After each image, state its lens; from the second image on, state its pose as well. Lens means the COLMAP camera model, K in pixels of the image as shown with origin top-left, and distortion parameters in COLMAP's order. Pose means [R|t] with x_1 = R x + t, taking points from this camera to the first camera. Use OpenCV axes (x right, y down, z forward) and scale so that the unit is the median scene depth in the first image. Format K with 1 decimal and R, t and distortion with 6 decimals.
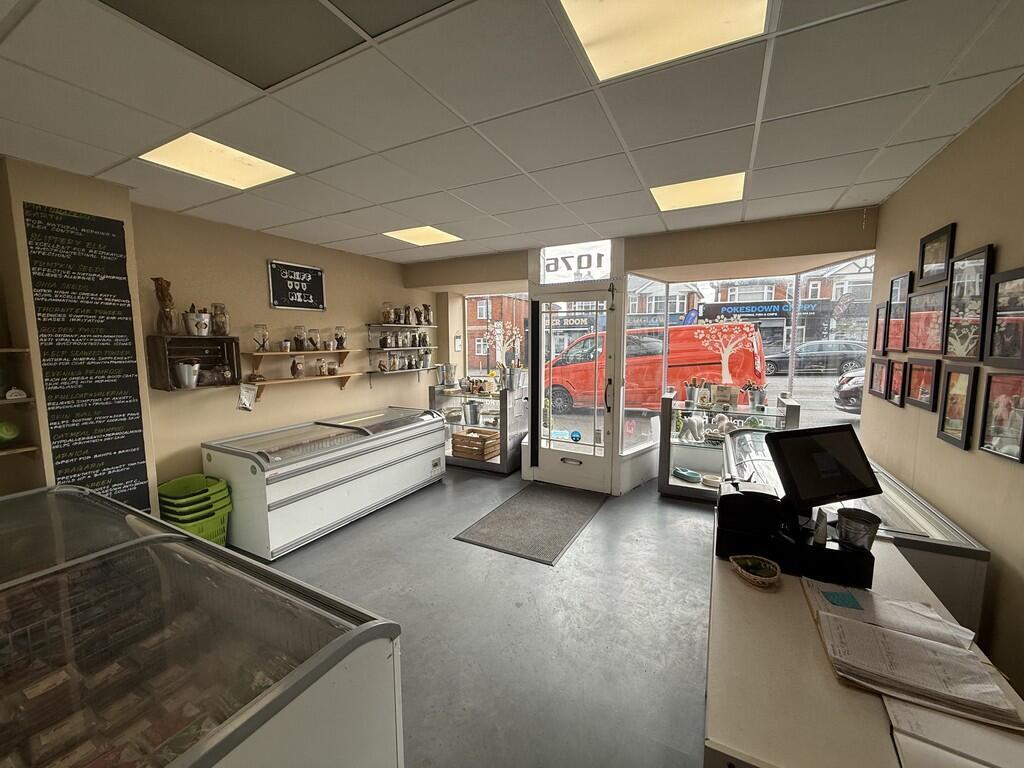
lens RADIAL K [[407.6, 0, 510.6], [0, 407.6, 381.1], [0, 0, 1]] dist [0.001711, -0.000046]
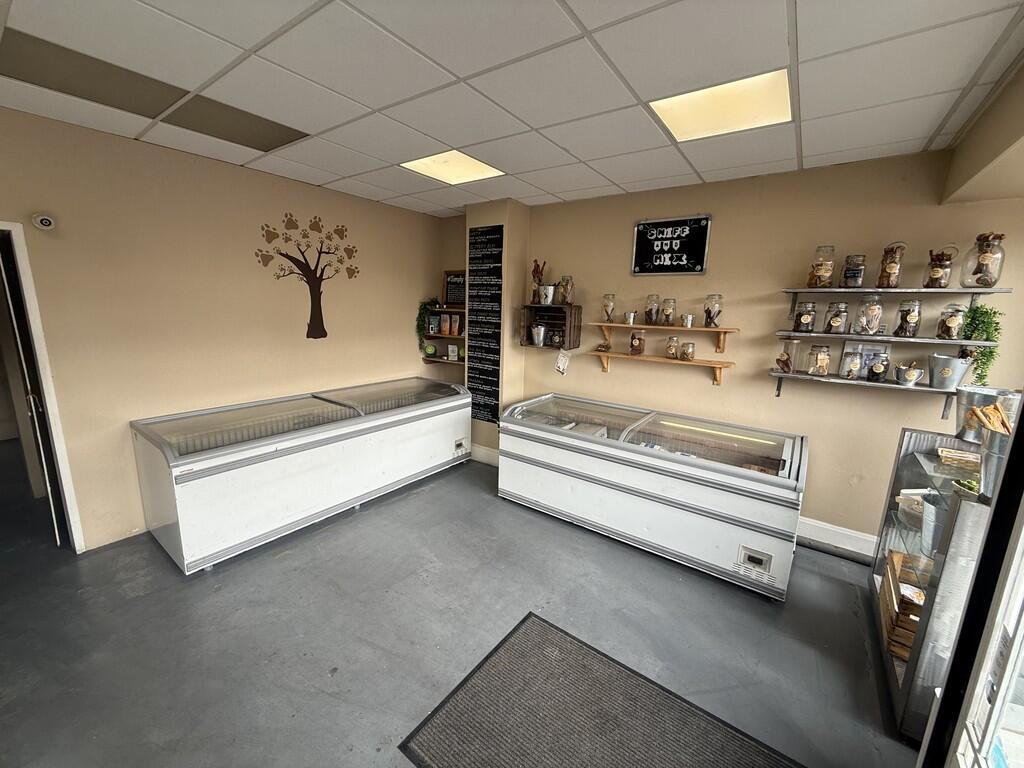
lens RADIAL K [[407.6, 0, 512.3], [0, 407.6, 384.6], [0, 0, 1]] dist [0.001711, -0.000046]
pose [[-0.140983, 0.194336, -0.970751, 0.394740], [-0.127346, 0.968839, 0.212448, -0.102830], [0.981788, 0.153573, -0.111842, 0.878465]]
